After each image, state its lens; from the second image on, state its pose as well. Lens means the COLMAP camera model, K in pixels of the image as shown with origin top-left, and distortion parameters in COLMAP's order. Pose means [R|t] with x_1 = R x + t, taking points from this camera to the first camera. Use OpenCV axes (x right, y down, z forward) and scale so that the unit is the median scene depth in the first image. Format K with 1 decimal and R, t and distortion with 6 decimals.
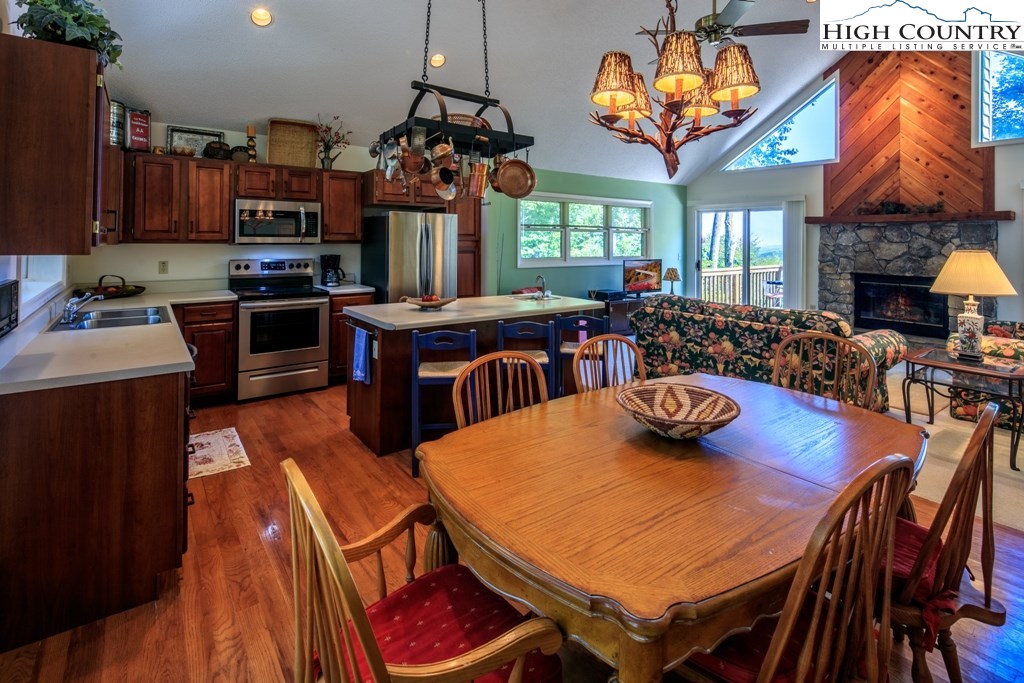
lens RADIAL K [[511.0, 0, 510.7], [0, 511.0, 236.1], [0, 0, 1]] dist [-0.007278, -0.005421]
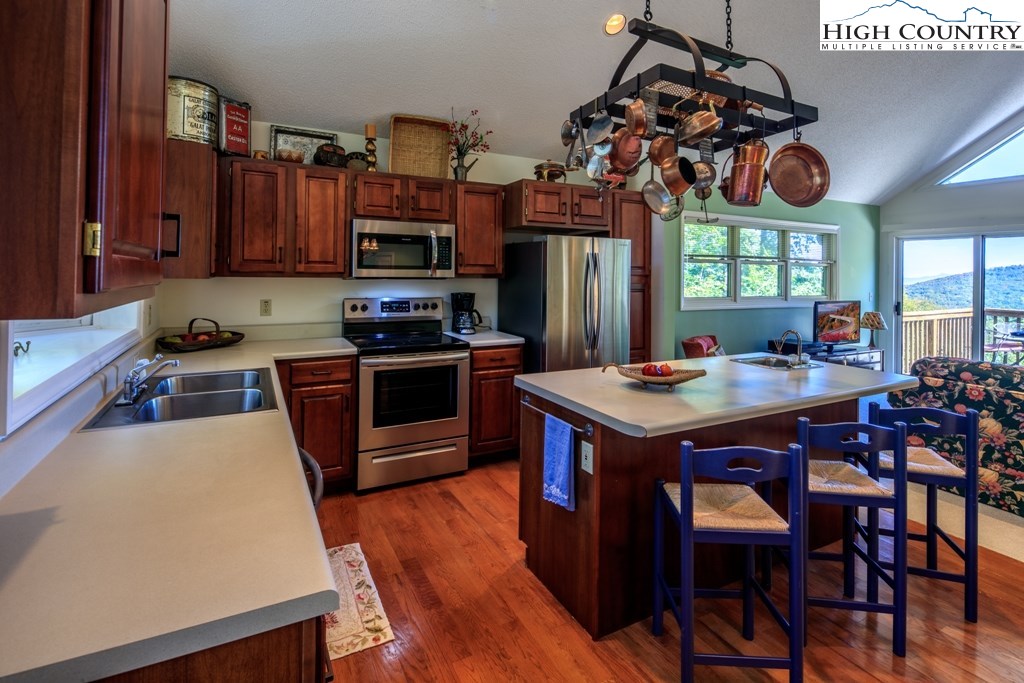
lens RADIAL K [[511.0, 0, 499.8], [0, 511.0, 271.8], [0, 0, 1]] dist [-0.007278, -0.005421]
pose [[0.985818, 0.005348, -0.167732, -0.194864], [-0.004486, 0.999975, 0.005519, 0.000716], [0.167757, -0.004689, 0.985817, 0.285026]]
